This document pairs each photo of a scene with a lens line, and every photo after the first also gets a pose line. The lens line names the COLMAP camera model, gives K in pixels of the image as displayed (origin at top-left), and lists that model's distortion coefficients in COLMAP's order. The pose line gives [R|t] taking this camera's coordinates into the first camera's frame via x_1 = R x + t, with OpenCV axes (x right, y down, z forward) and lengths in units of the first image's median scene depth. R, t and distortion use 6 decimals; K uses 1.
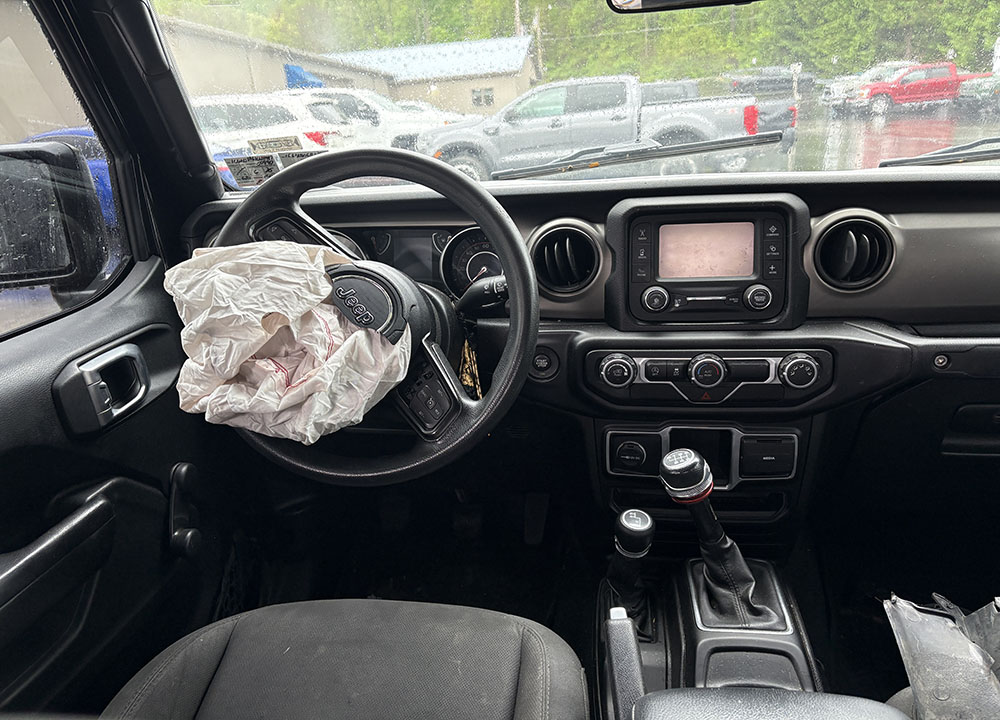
lens RADIAL K [[769.4, 0, 501.1], [0, 769.4, 360.7], [0, 0, 1]] dist [0.035655, -0.018393]
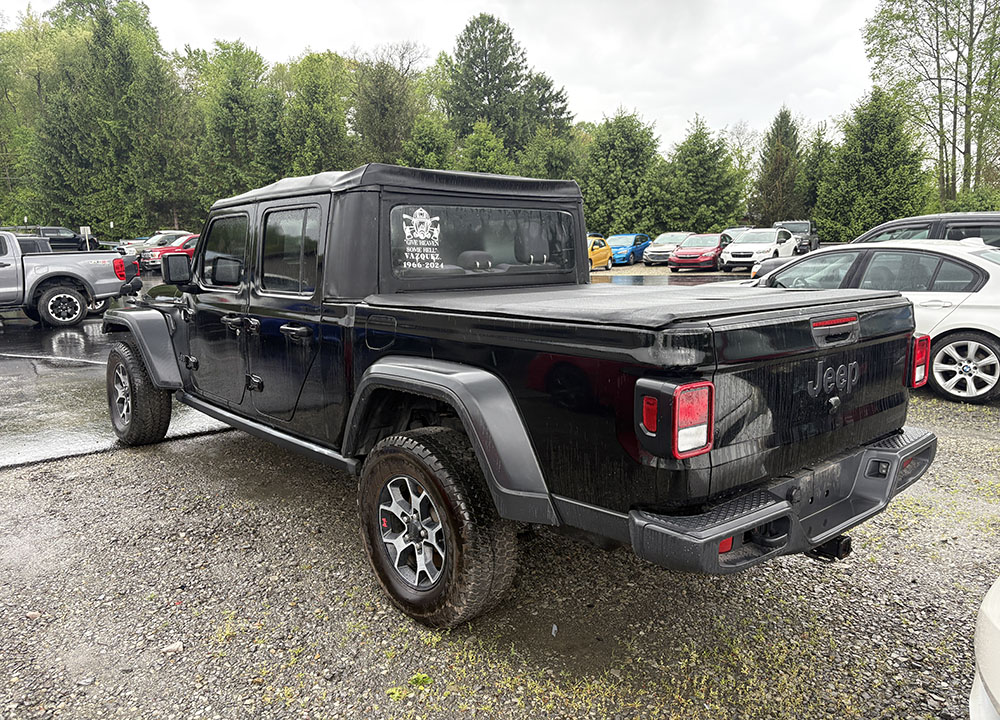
lens RADIAL K [[769.4, 0, 500.6], [0, 769.4, 359.3], [0, 0, 1]] dist [0.035655, -0.018393]
pose [[0.630717, -0.069179, 0.772924, -0.165764], [0.221543, 0.970618, -0.093909, 0.042890], [-0.743717, 0.230465, 0.627511, -0.103880]]
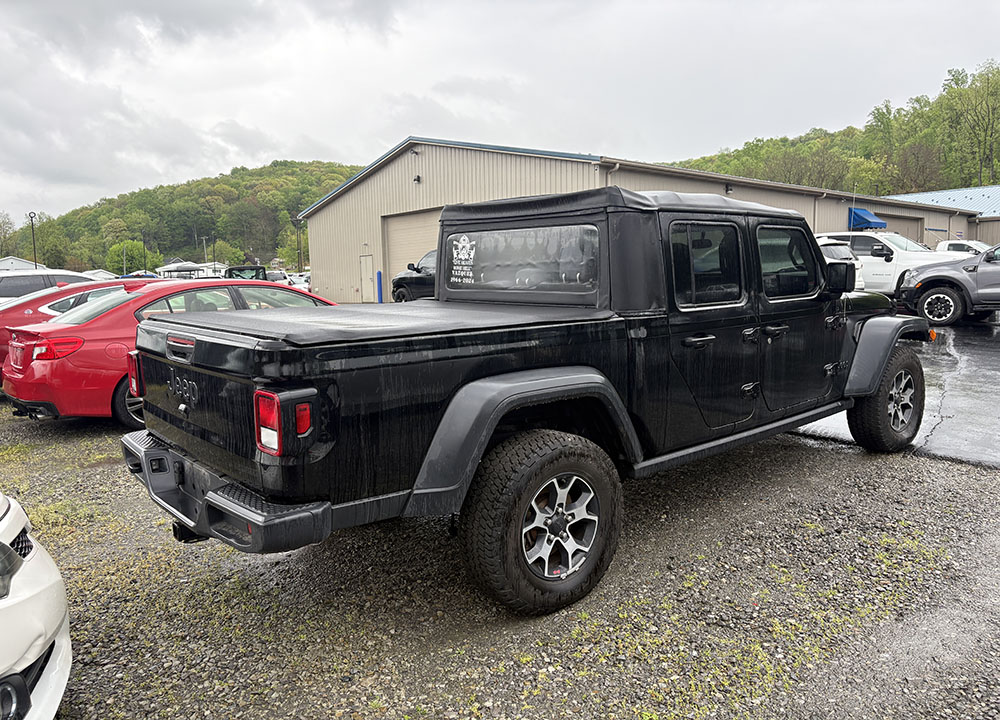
lens RADIAL K [[769.4, 0, 500.1], [0, 769.4, 359.4], [0, 0, 1]] dist [0.035655, -0.018393]
pose [[0.754655, 0.112380, -0.646426, 0.096994], [-0.215770, 0.972931, -0.082753, 0.040223], [0.619628, 0.201929, 0.758476, -0.140546]]
